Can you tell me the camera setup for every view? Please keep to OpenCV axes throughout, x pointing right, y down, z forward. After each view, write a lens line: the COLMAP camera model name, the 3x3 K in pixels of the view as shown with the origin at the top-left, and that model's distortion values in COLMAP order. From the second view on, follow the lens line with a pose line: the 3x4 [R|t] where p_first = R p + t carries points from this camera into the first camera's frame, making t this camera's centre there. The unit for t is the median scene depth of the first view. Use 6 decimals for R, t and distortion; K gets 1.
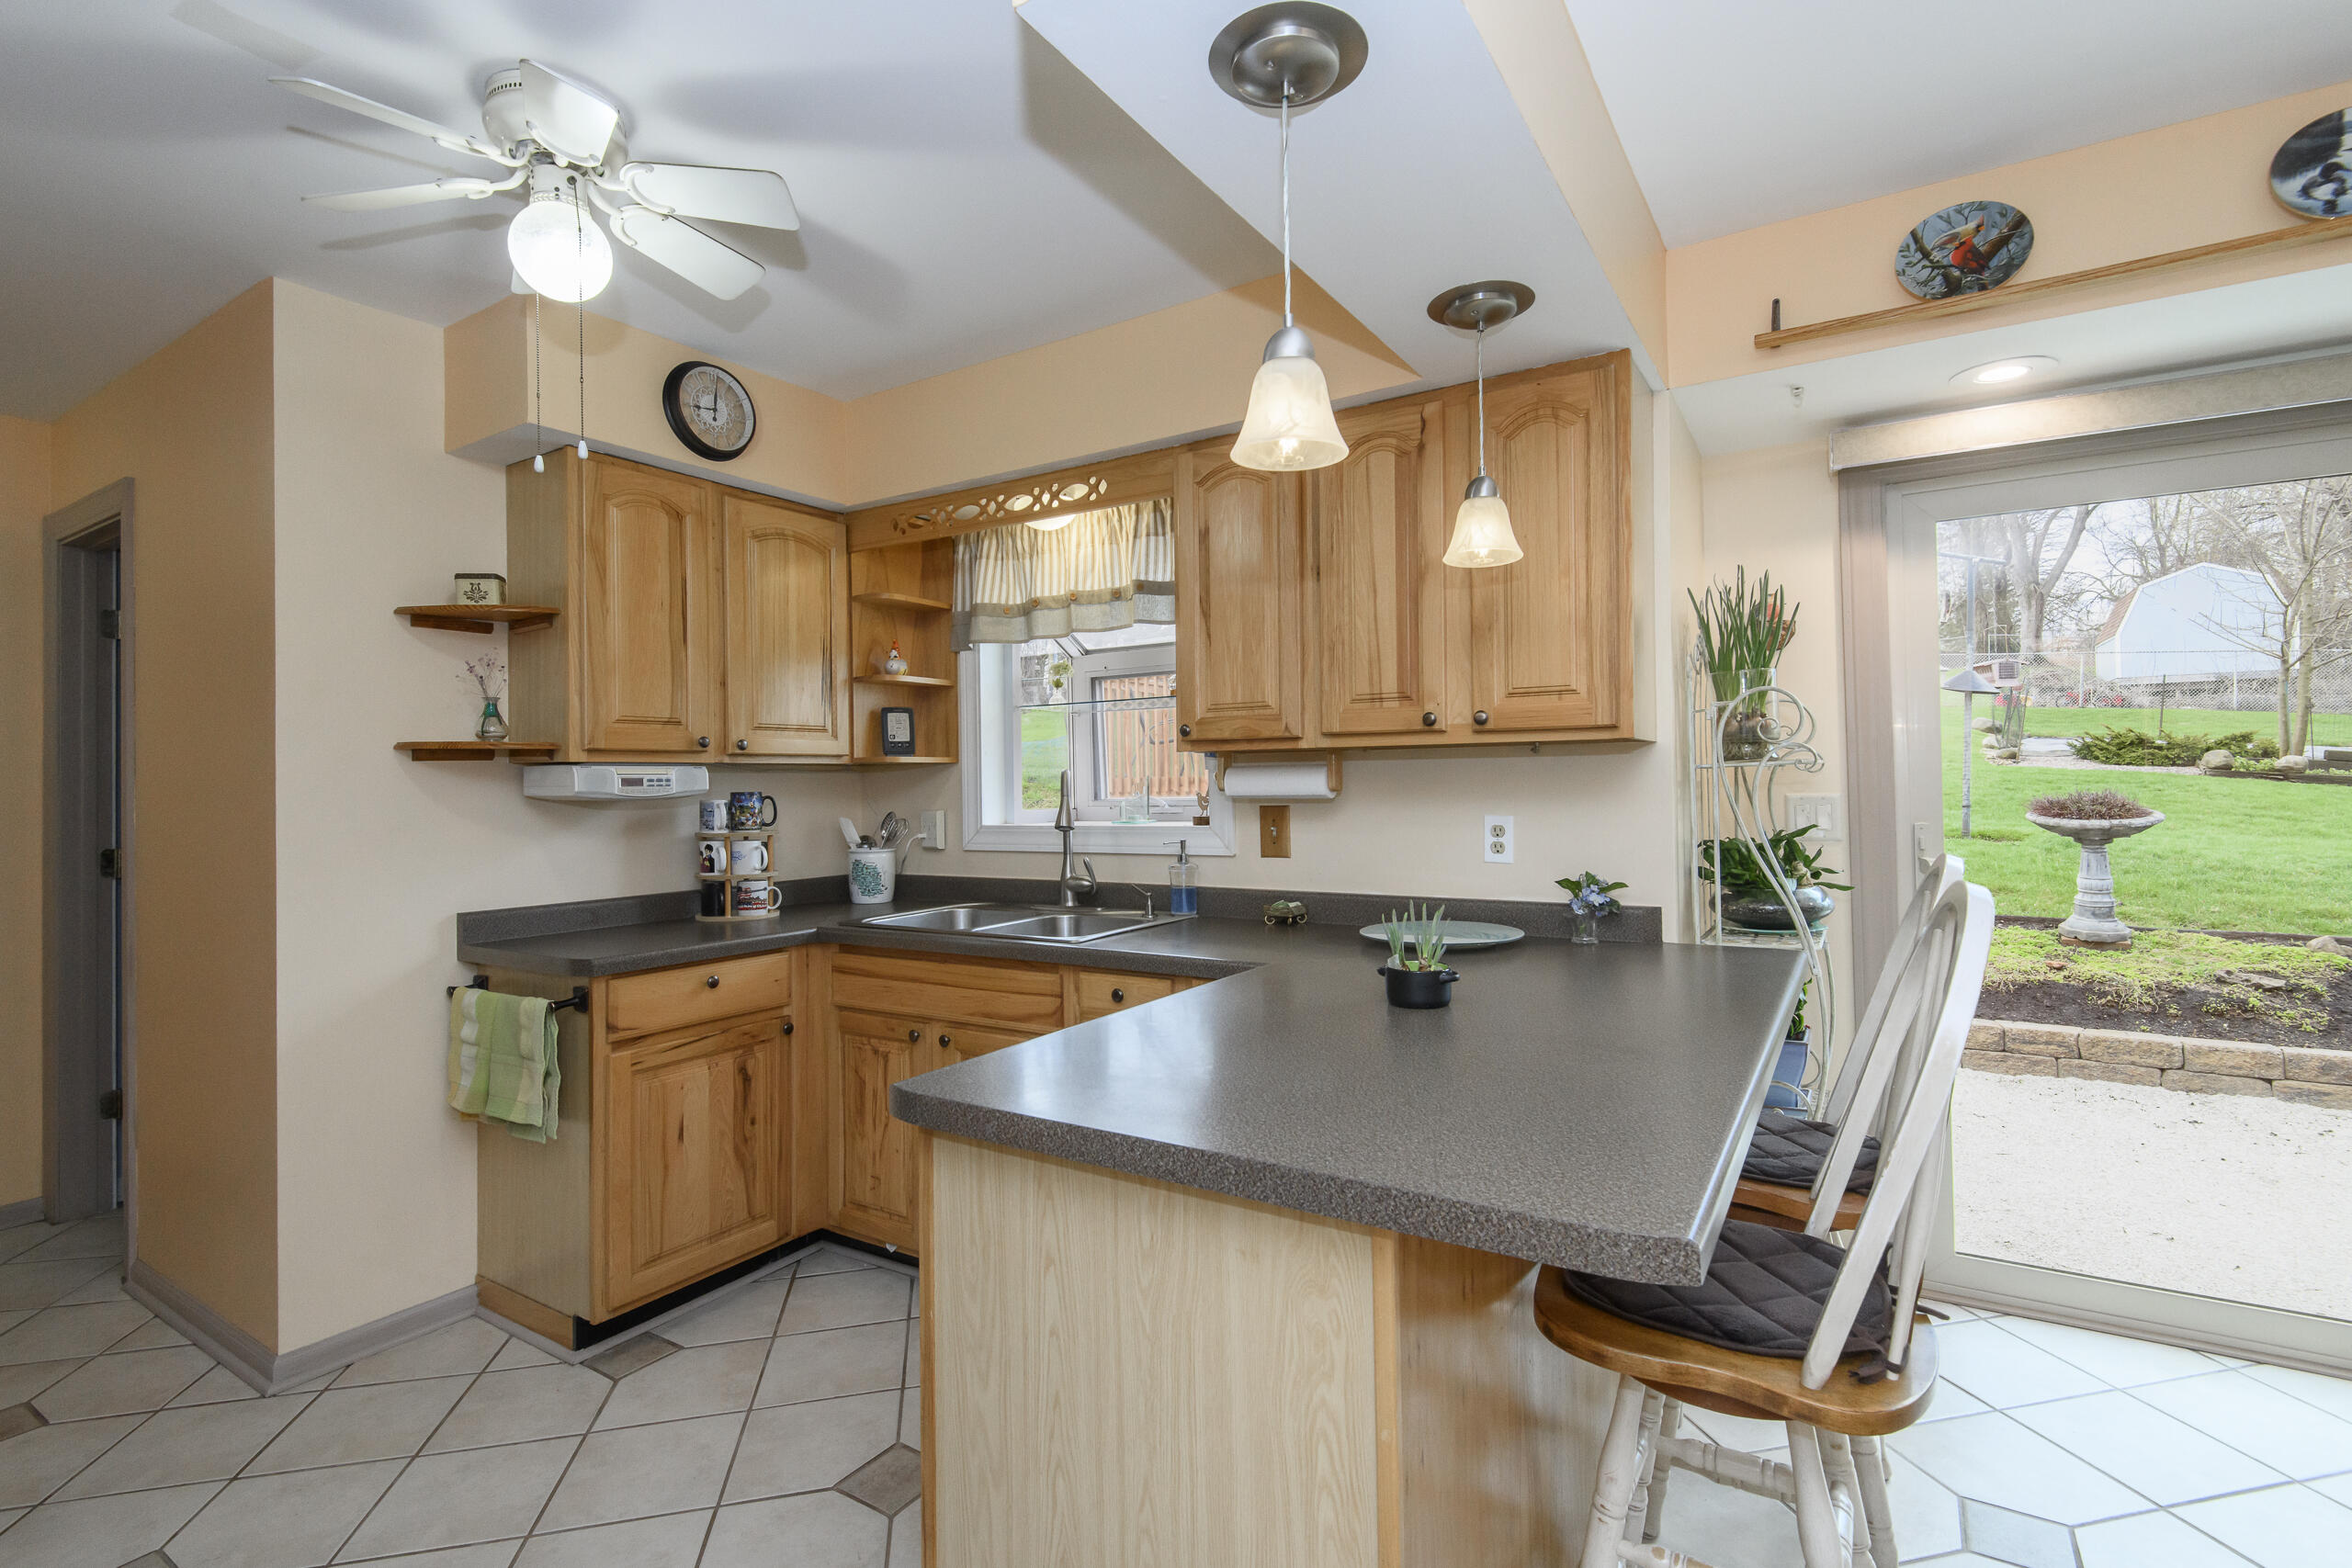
lens RADIAL K [[1056.7, 0, 1175.2], [0, 1056.7, 775.7], [0, 0, 1]] dist [0.045826, -0.038136]
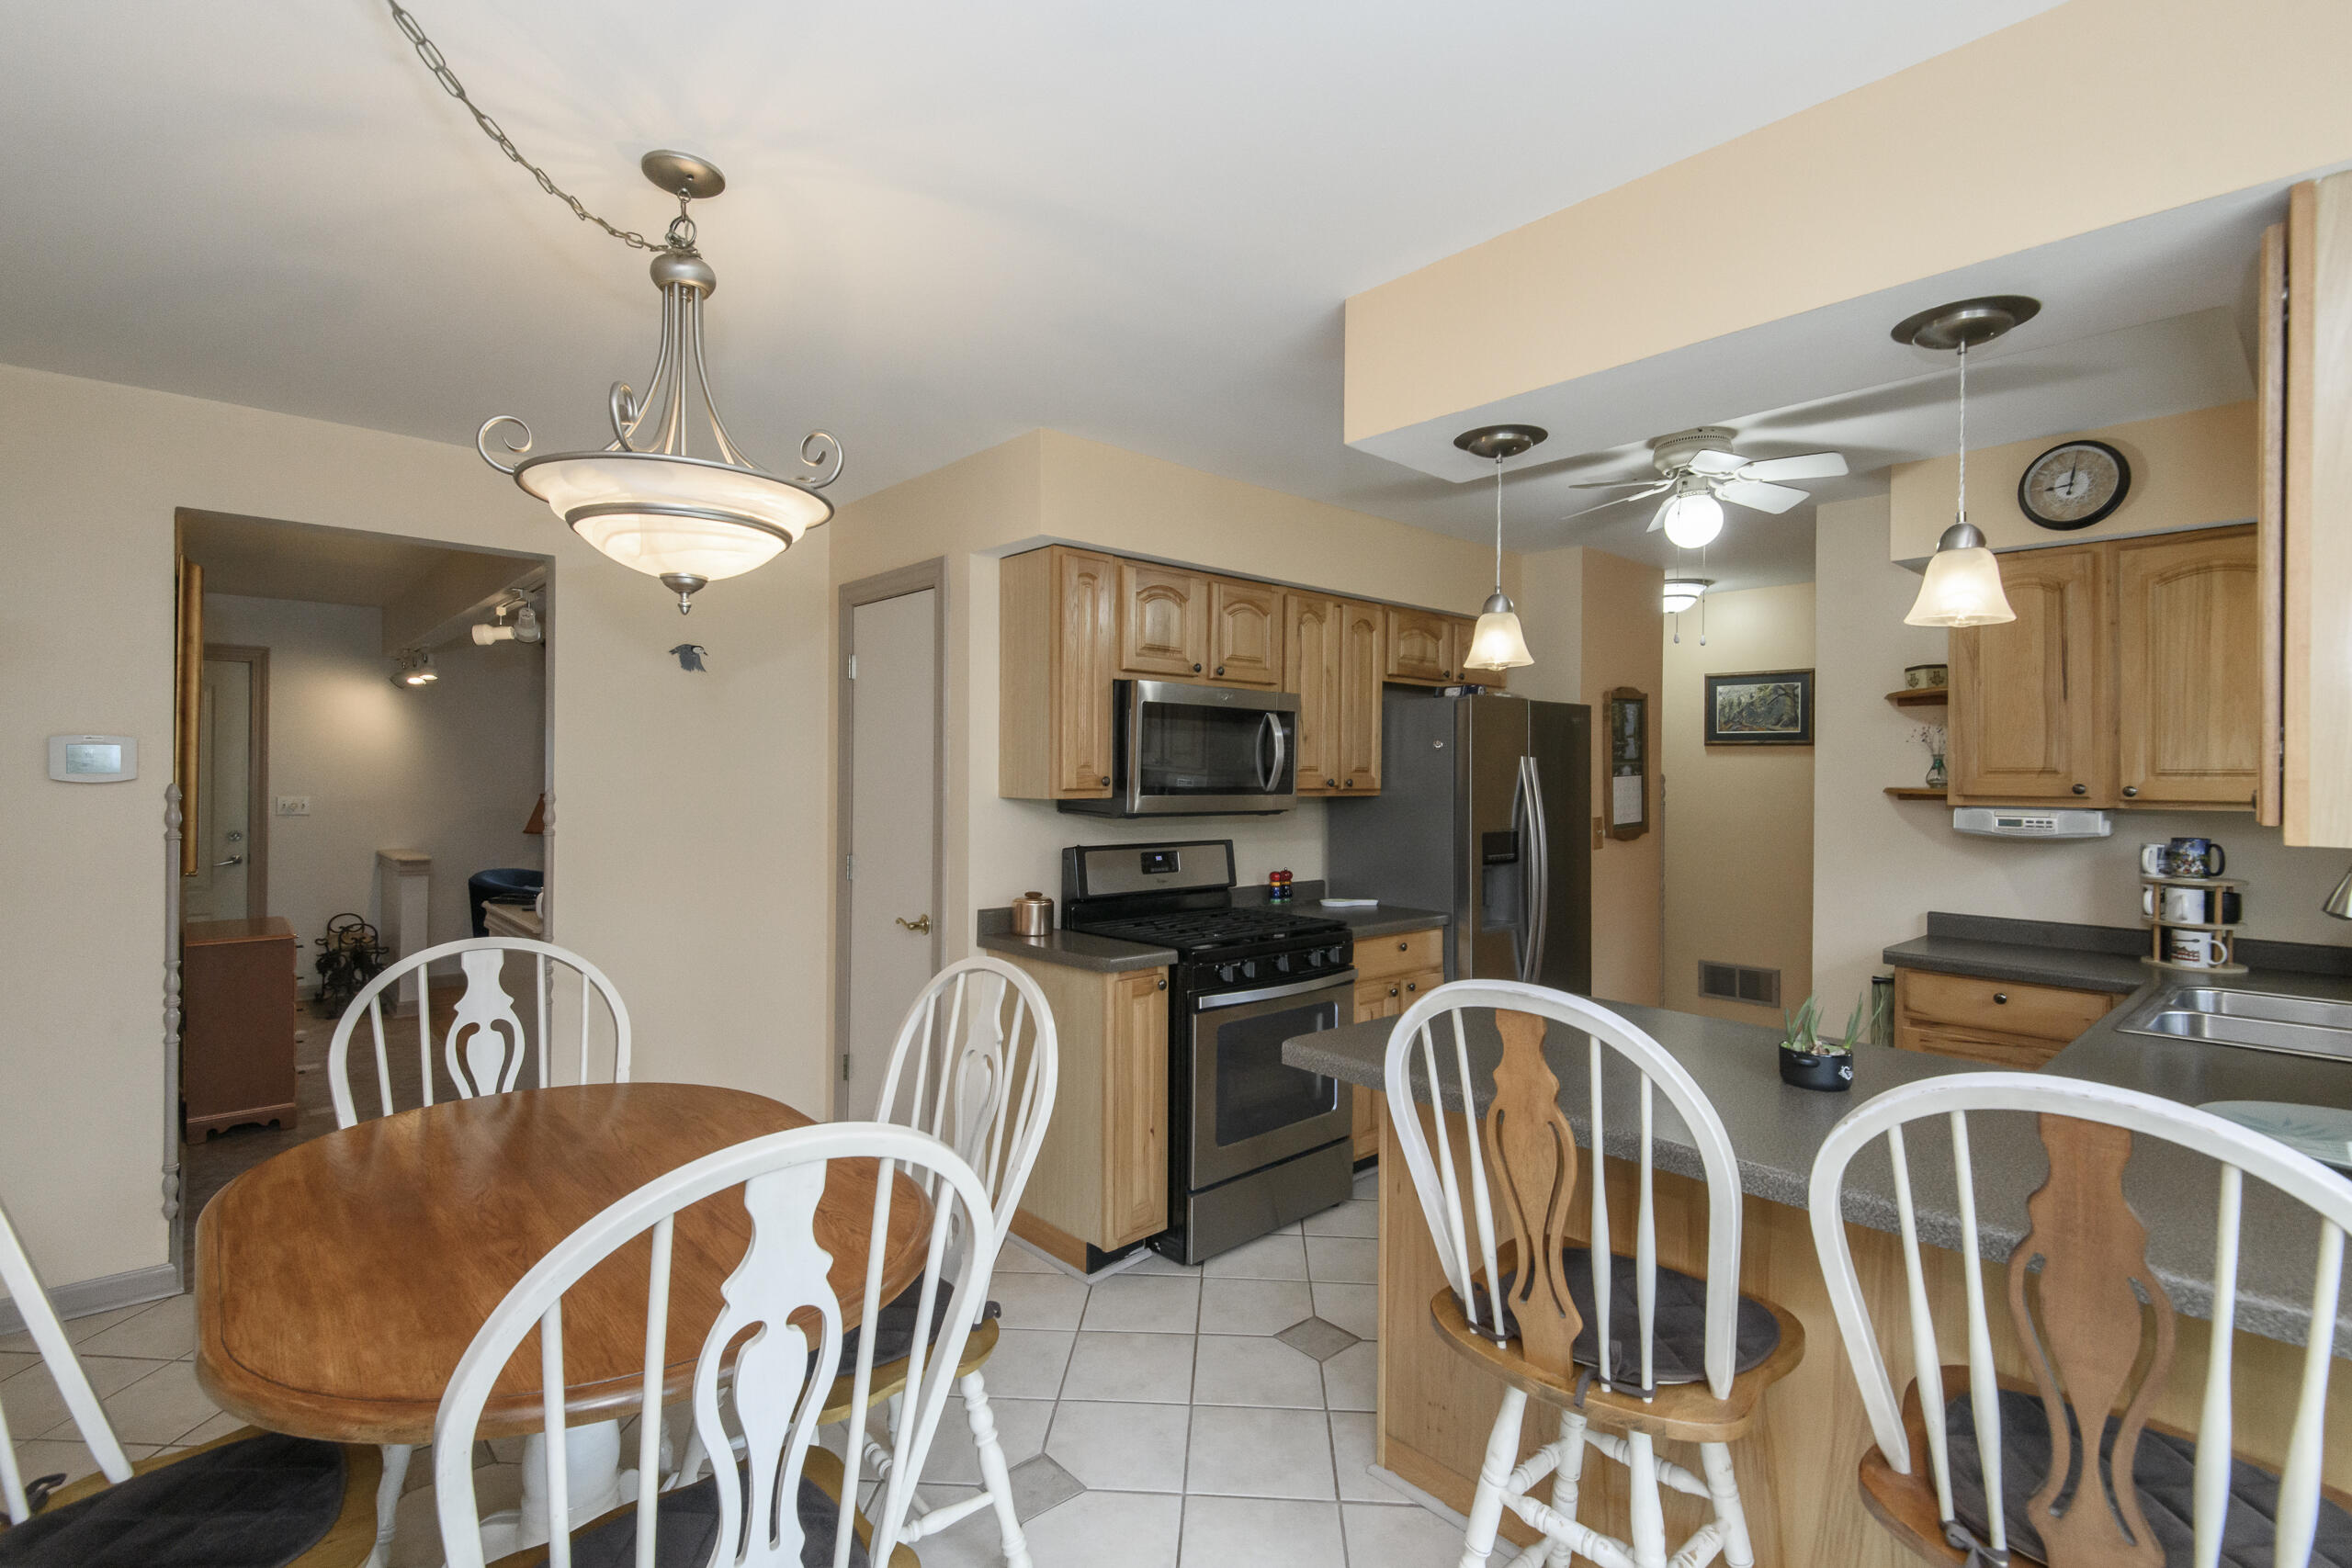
lens RADIAL K [[1088.0, 0, 1169.5], [0, 1088.0, 775.8], [0, 0, 1]] dist [-0.000753, -0.001101]
pose [[-0.258617, 0.011263, -0.965914, 0.908999], [0.003298, 0.999936, 0.010777, -0.063001], [0.965974, -0.000398, -0.258637, 0.414388]]
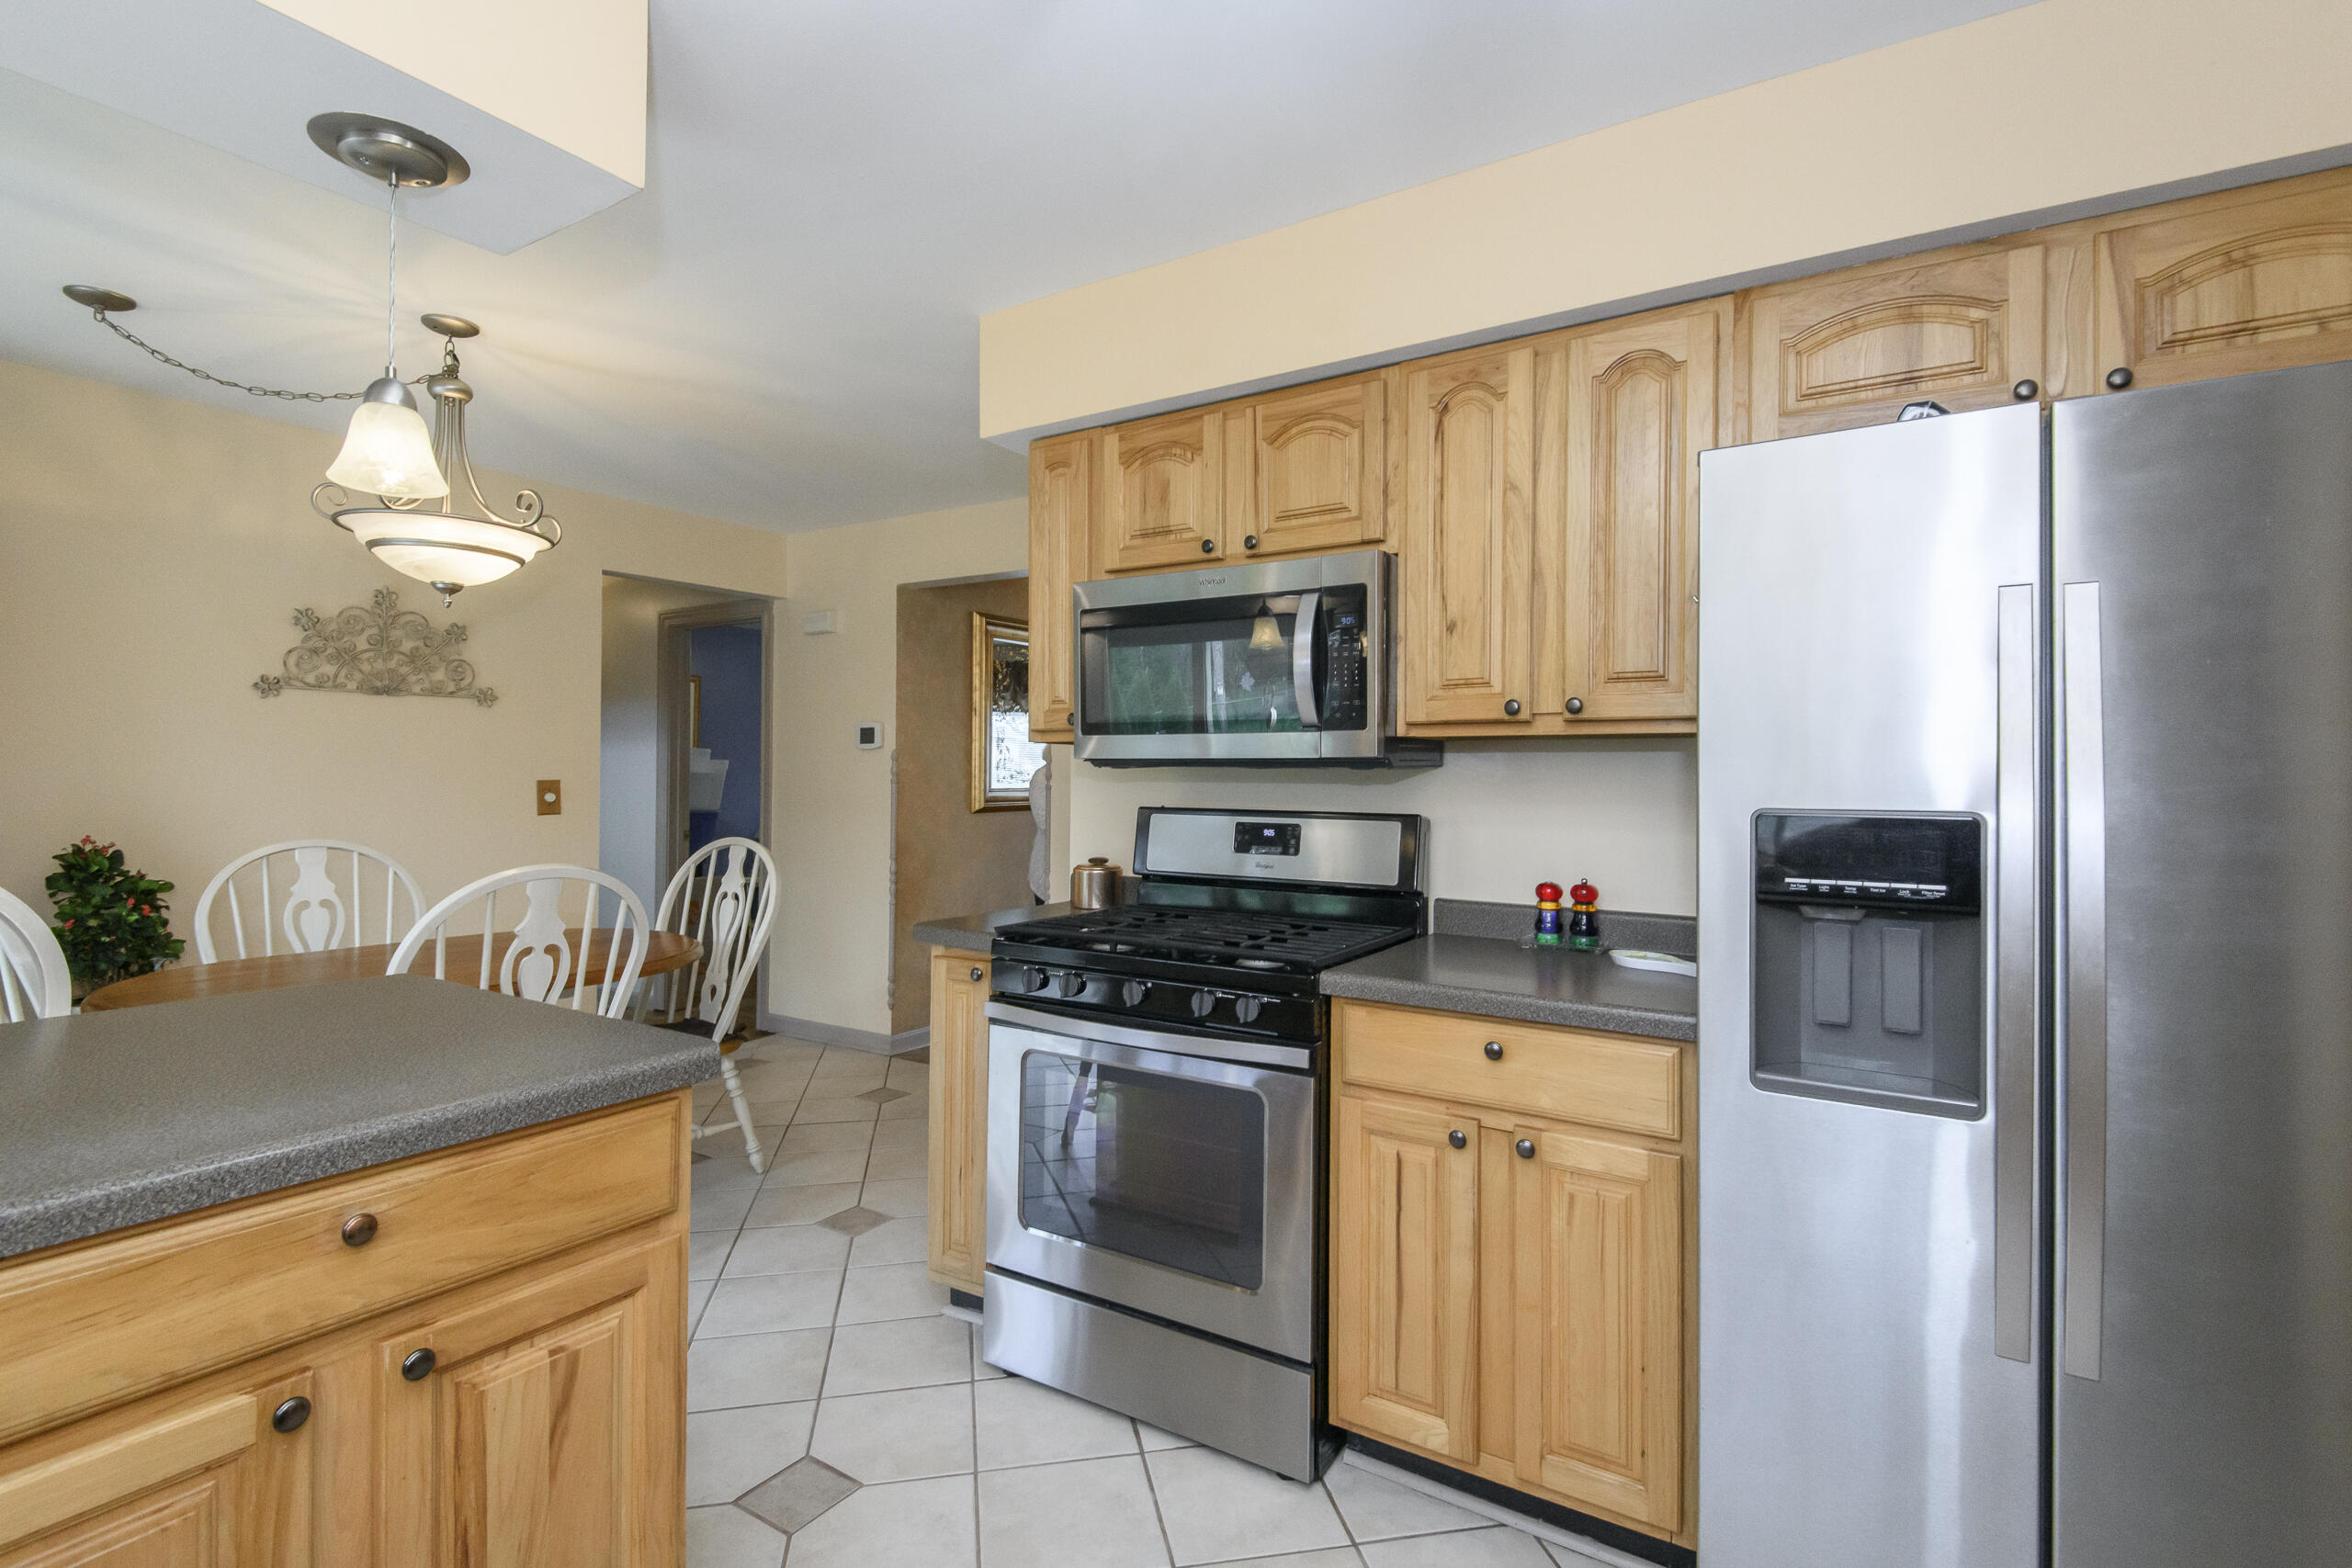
lens RADIAL K [[1088.0, 0, 1169.5], [0, 1088.0, 775.8], [0, 0, 1]] dist [-0.000753, -0.001101]
pose [[-0.999987, 0.002794, -0.004239, -0.366333], [0.002832, 0.999955, -0.009083, 0.018116], [0.004214, -0.009095, -0.999950, 1.008085]]
